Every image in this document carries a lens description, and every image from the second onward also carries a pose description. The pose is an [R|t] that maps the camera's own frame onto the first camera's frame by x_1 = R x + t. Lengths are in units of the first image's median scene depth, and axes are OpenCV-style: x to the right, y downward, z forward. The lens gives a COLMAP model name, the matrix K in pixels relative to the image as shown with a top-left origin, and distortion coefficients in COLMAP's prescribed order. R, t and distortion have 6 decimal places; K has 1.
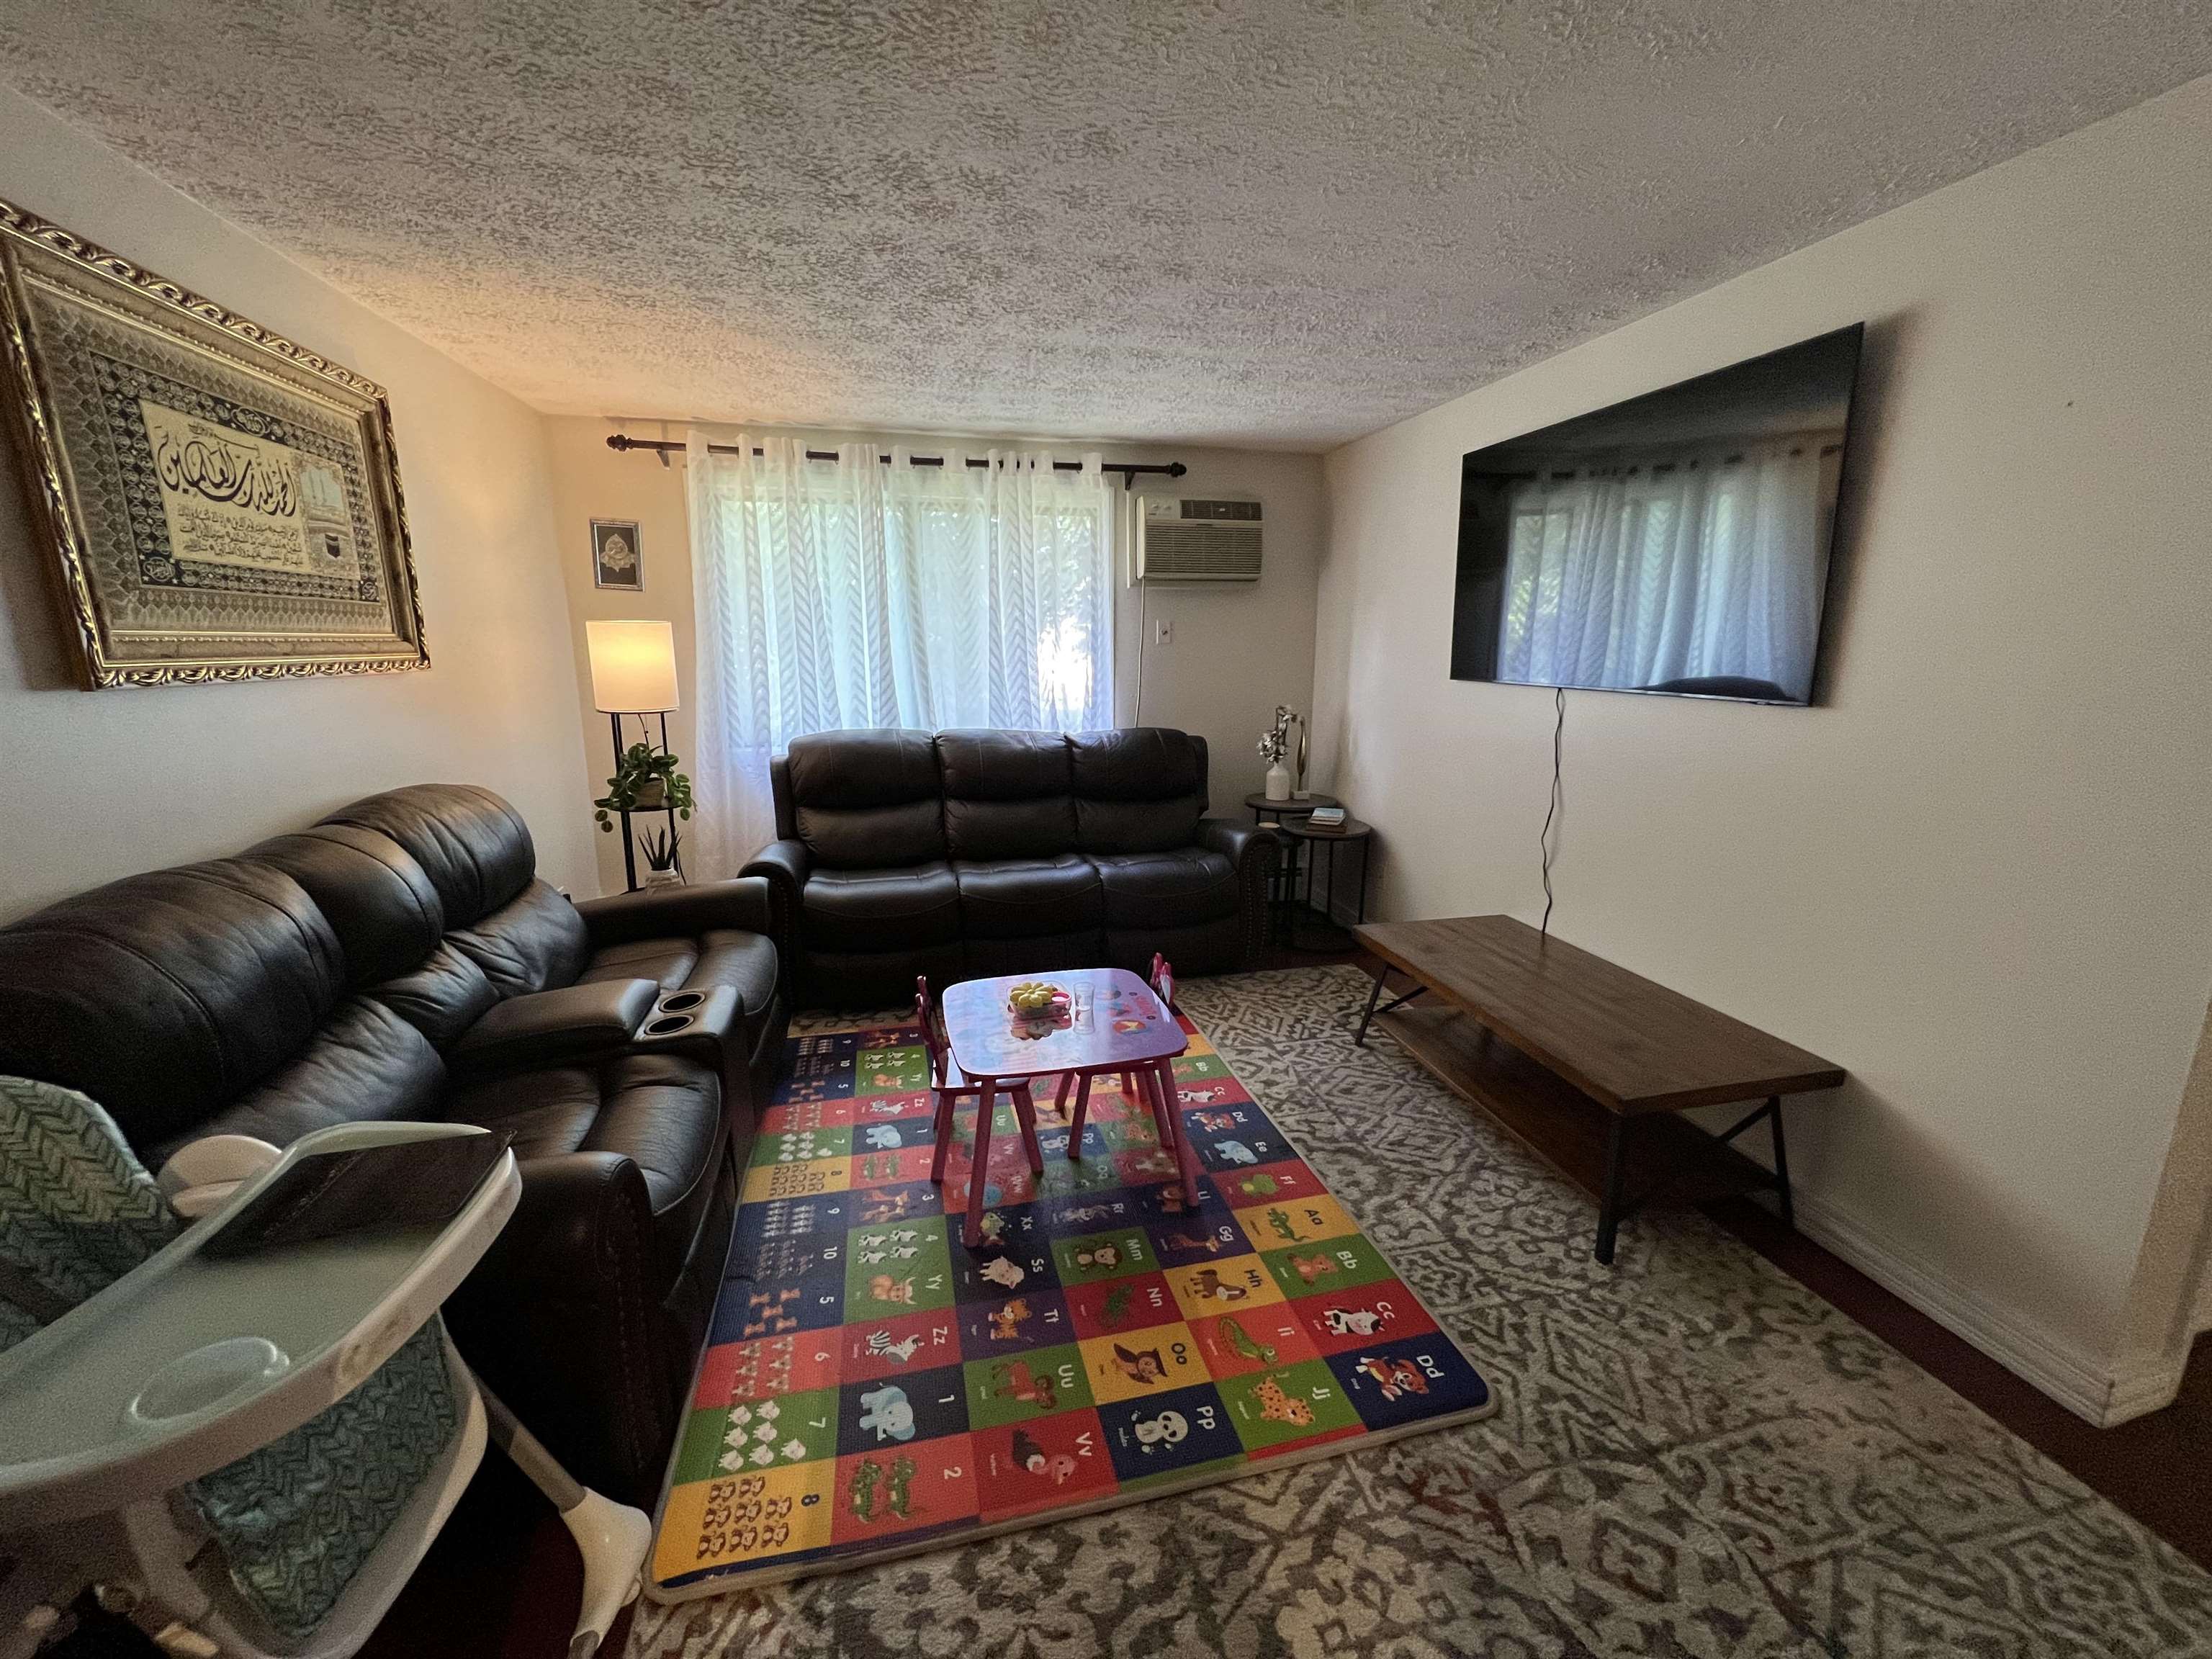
lens RADIAL K [[896.9, 0, 1094.6], [0, 896.9, 834.2], [0, 0, 1]] dist [-0.003743, 0.000364]
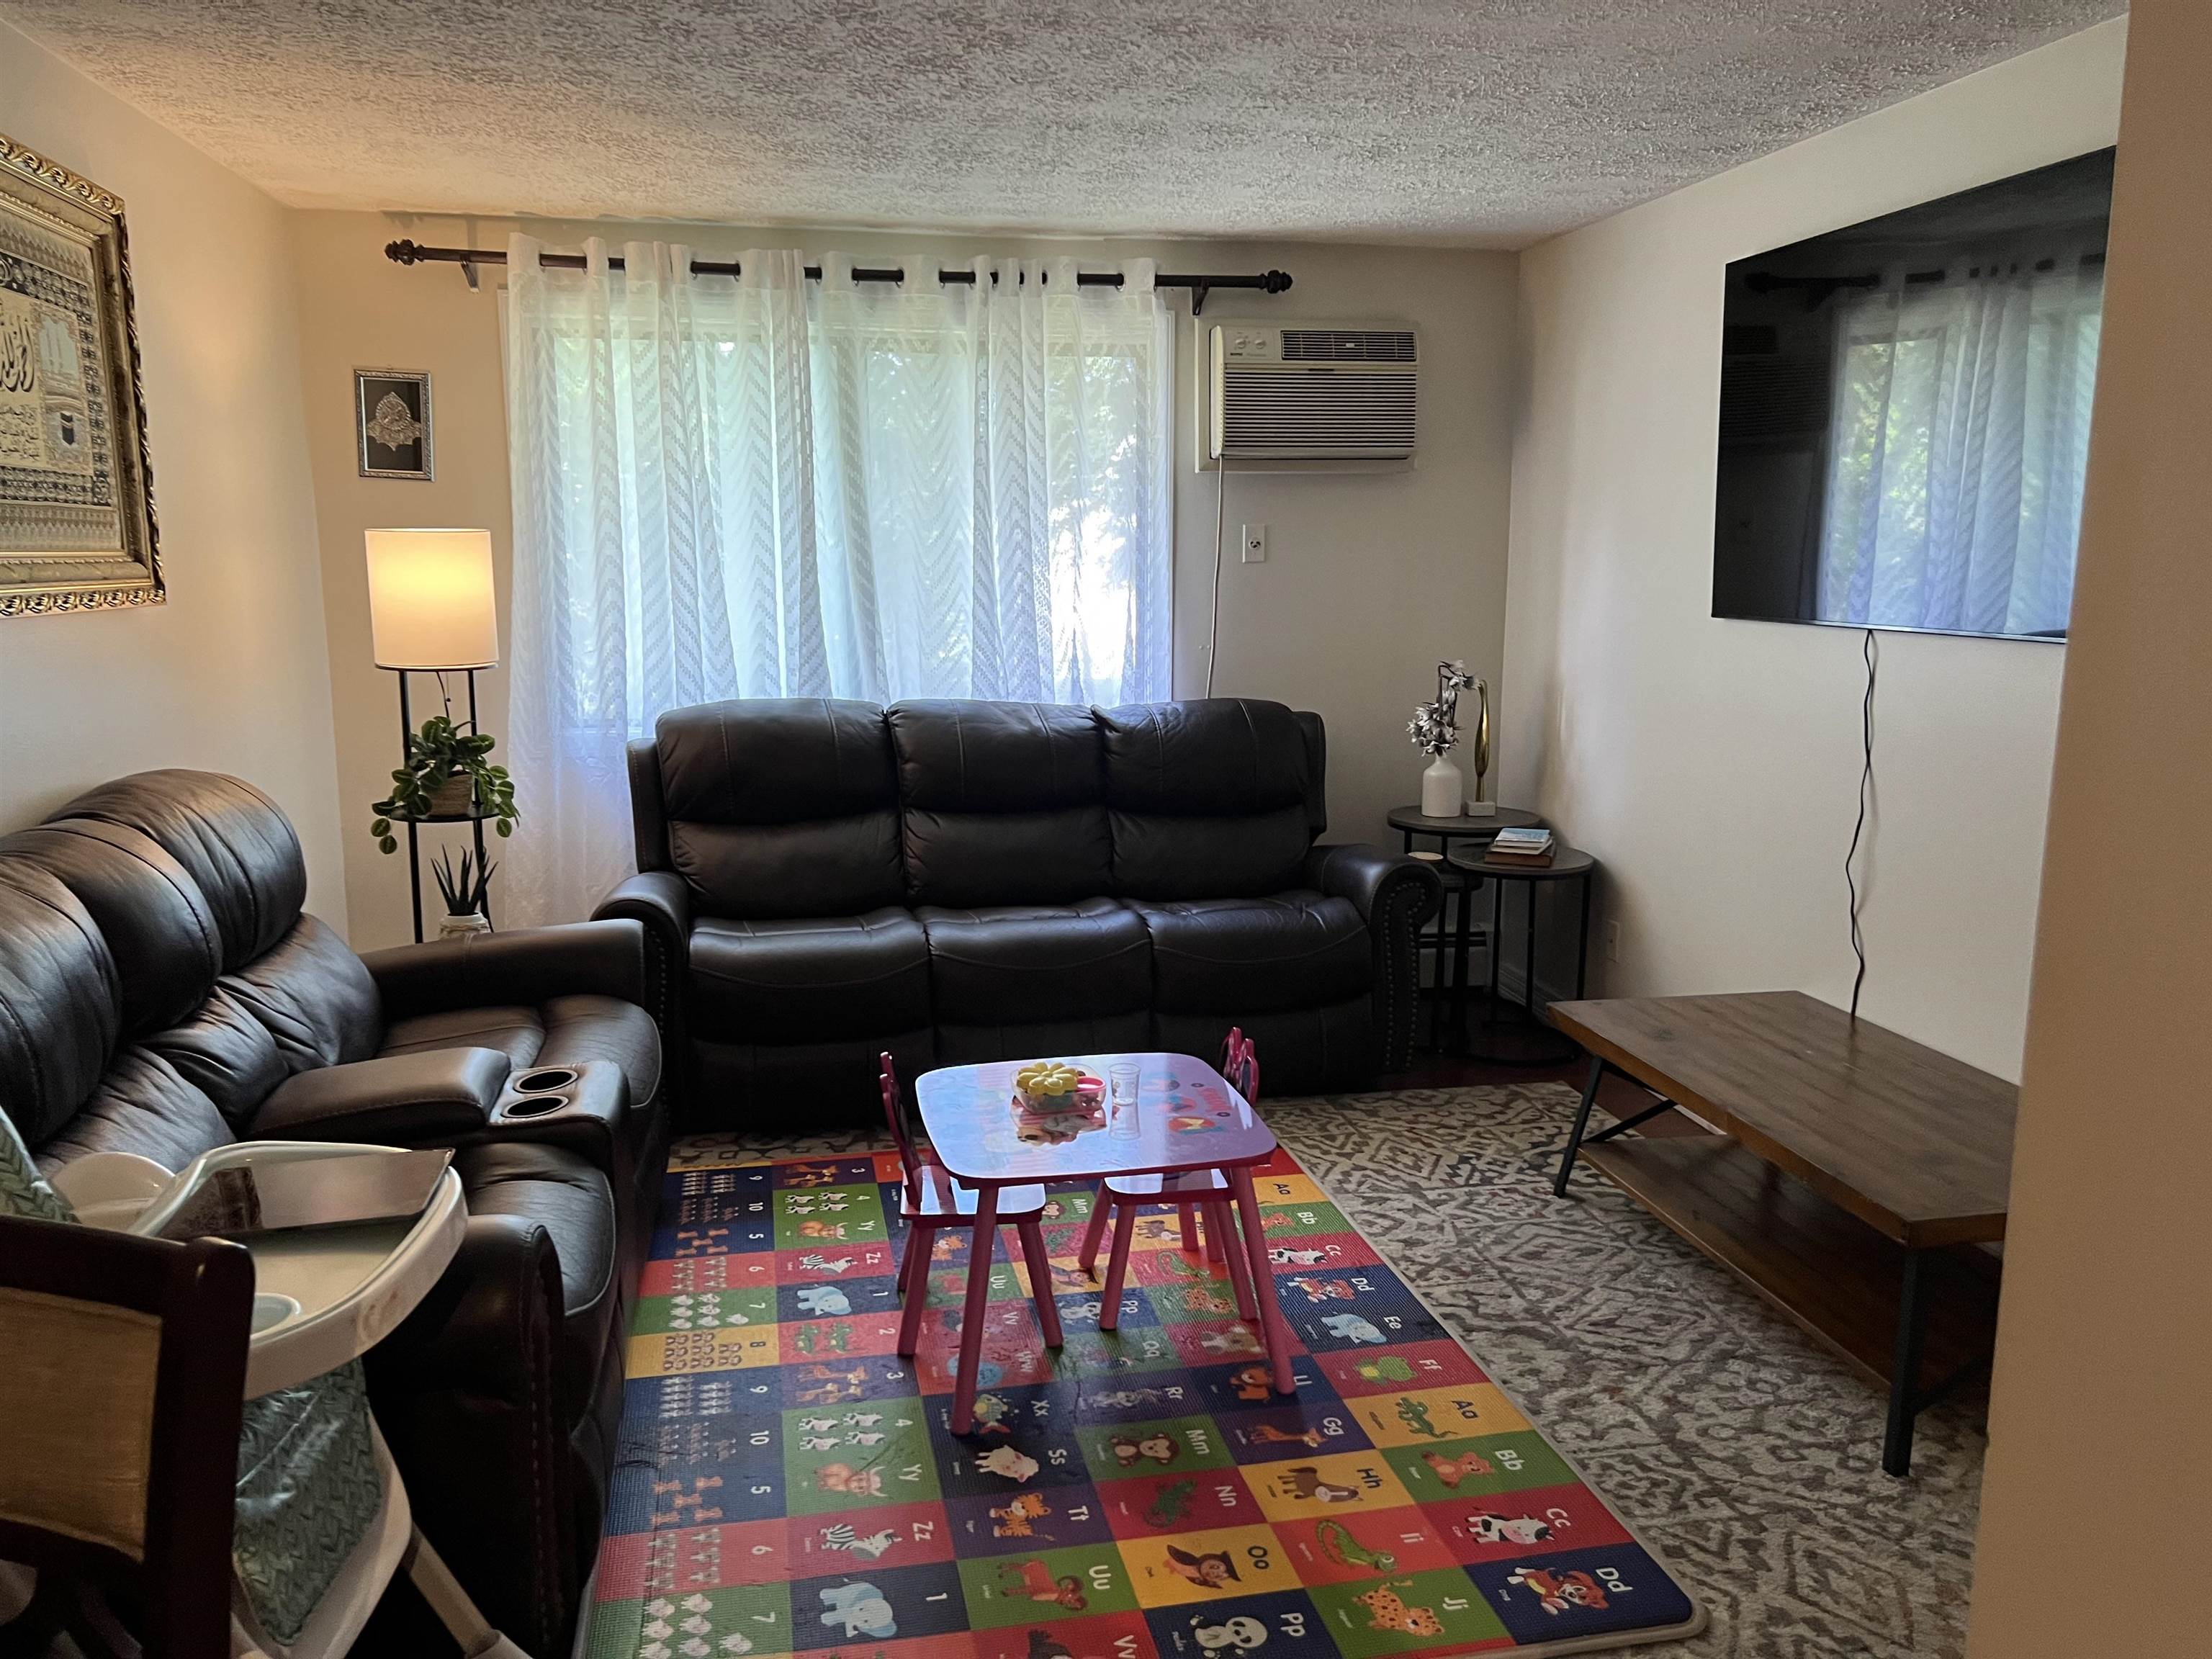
lens RADIAL K [[1695.6, 0, 1075.5], [0, 1695.6, 854.1], [0, 0, 1]] dist [0.045136, -0.059383]
pose [[0.999288, 0.004235, -0.037481, -0.002023], [-0.005562, 0.999359, -0.035353, 0.053111], [0.037307, 0.035536, 0.998672, -0.288563]]
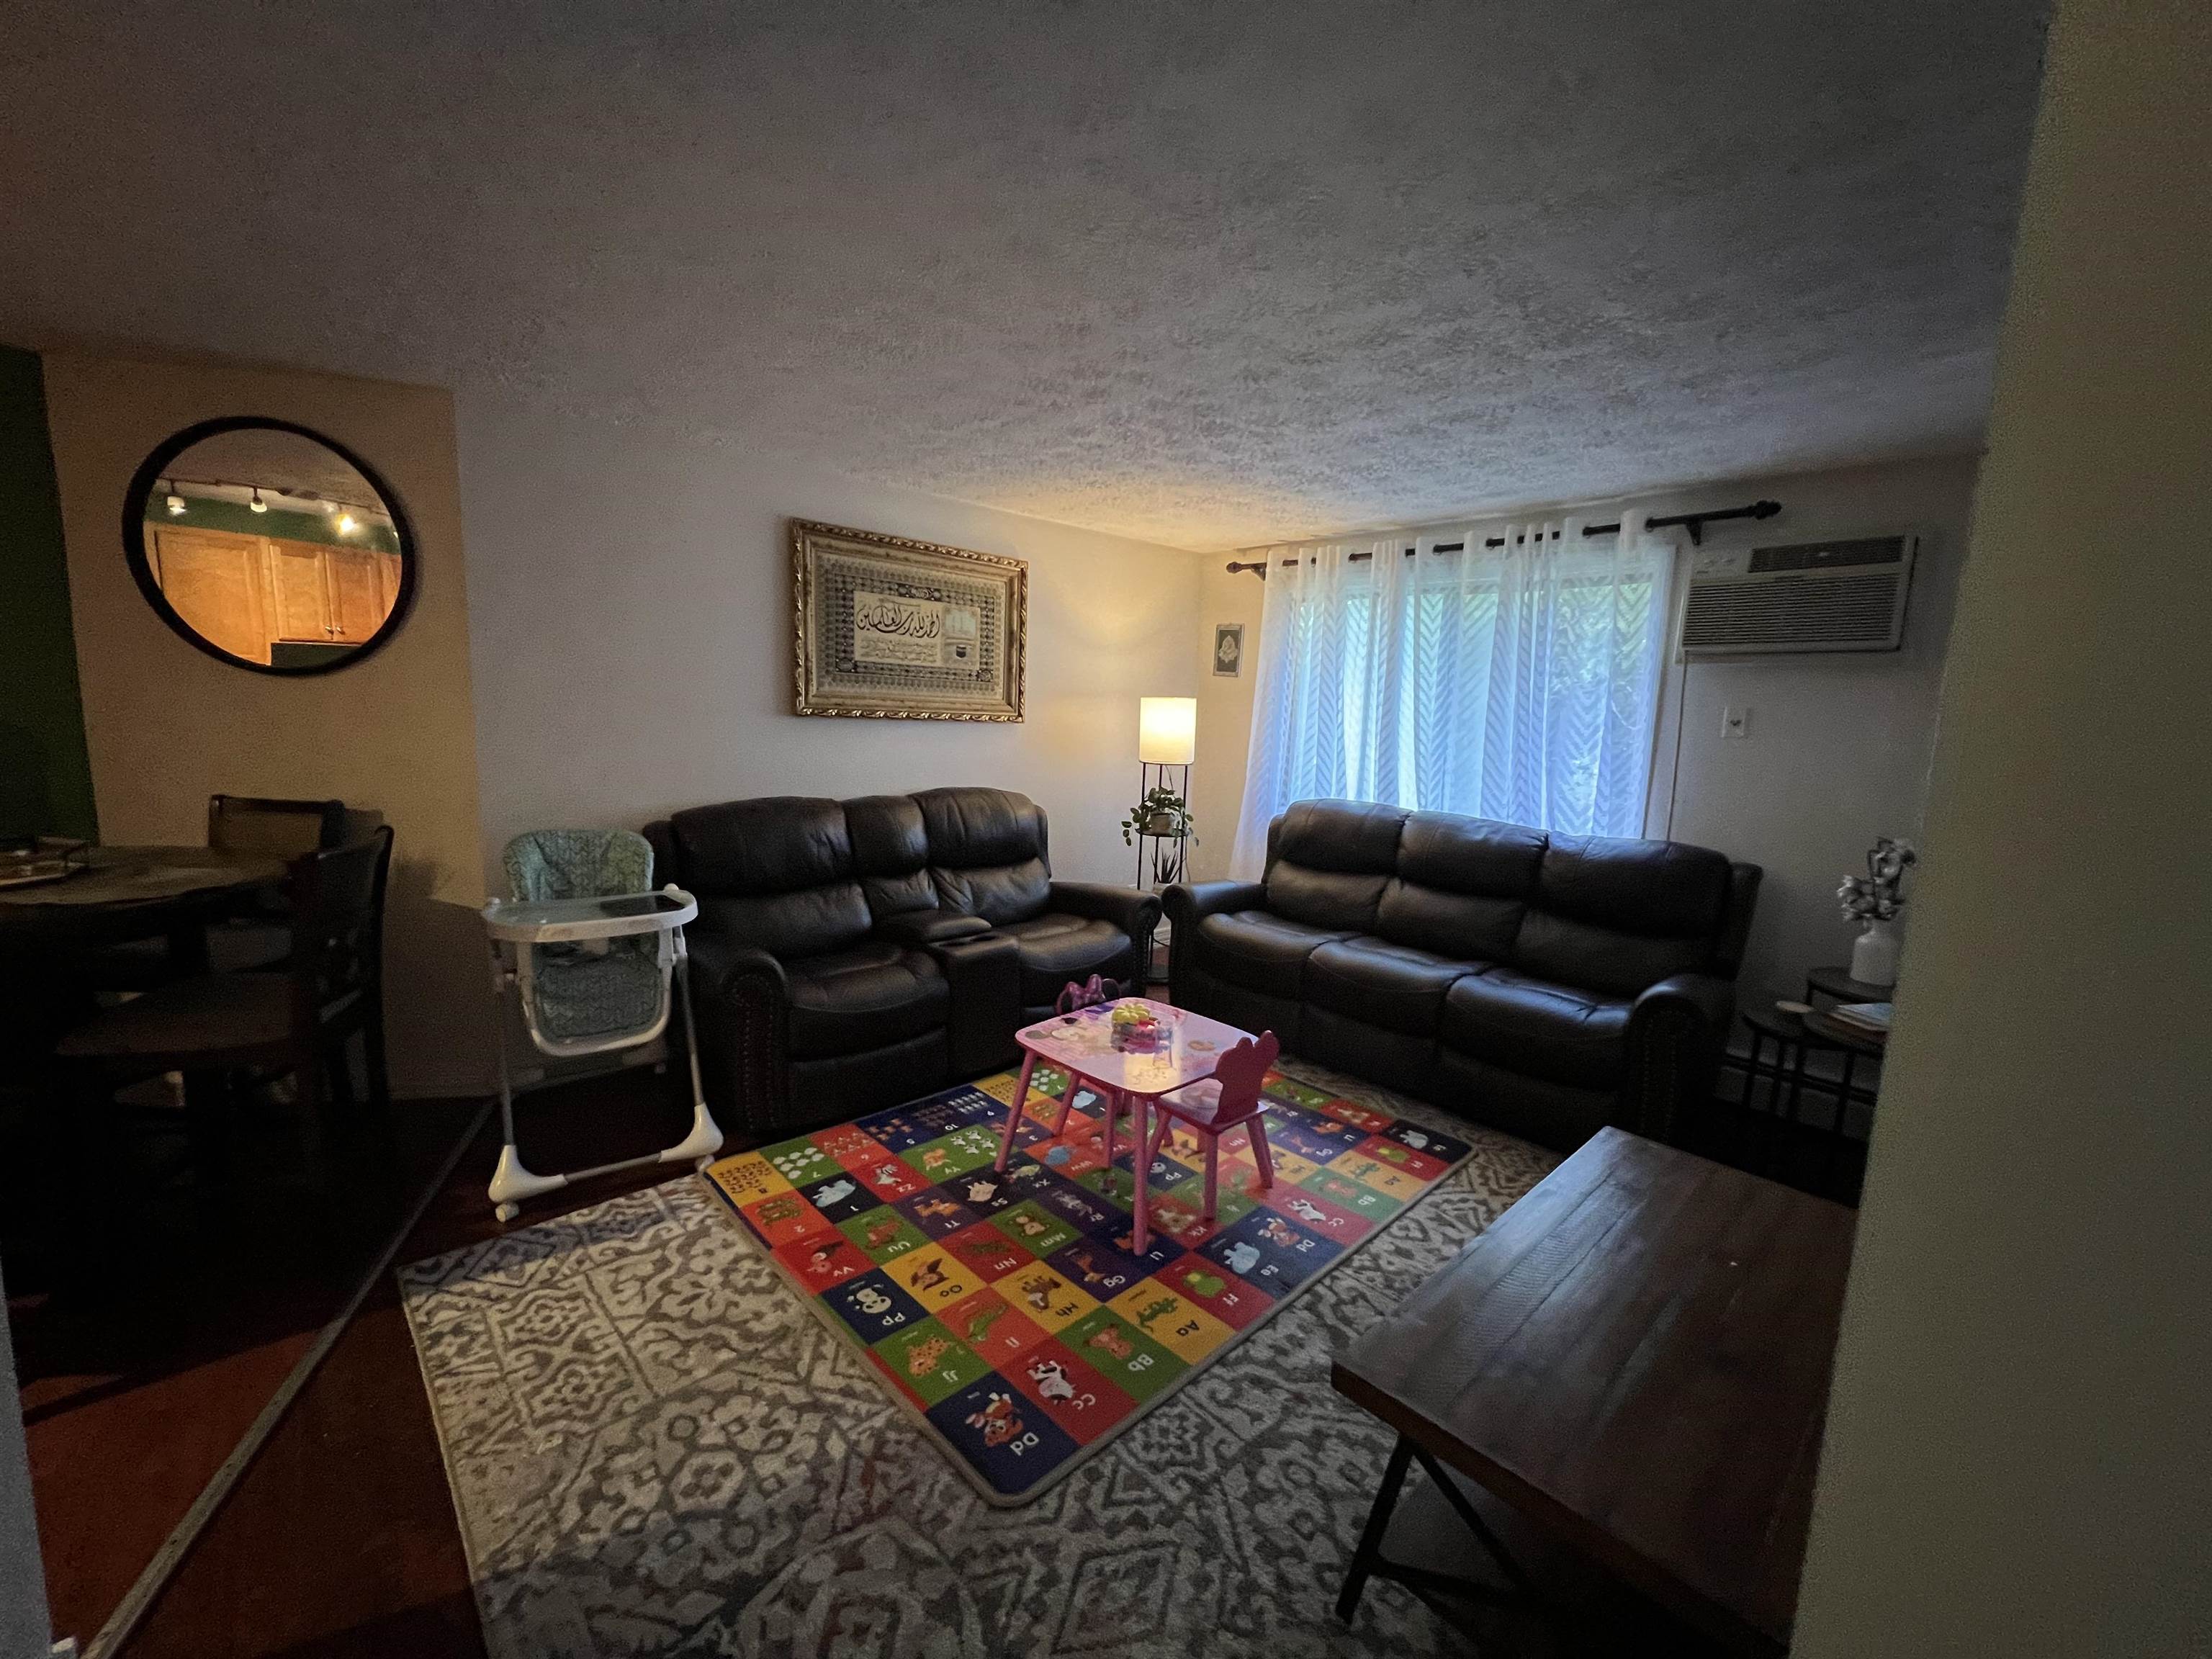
lens RADIAL K [[899.5, 0, 1103.5], [0, 899.5, 832.1], [0, 0, 1]] dist [-0.010626, 0.002152]
pose [[0.491347, 0.133339, -0.860696, 0.865110], [-0.223258, 0.974476, 0.023515, -0.065383], [0.841863, 0.180603, 0.508575, 0.346832]]
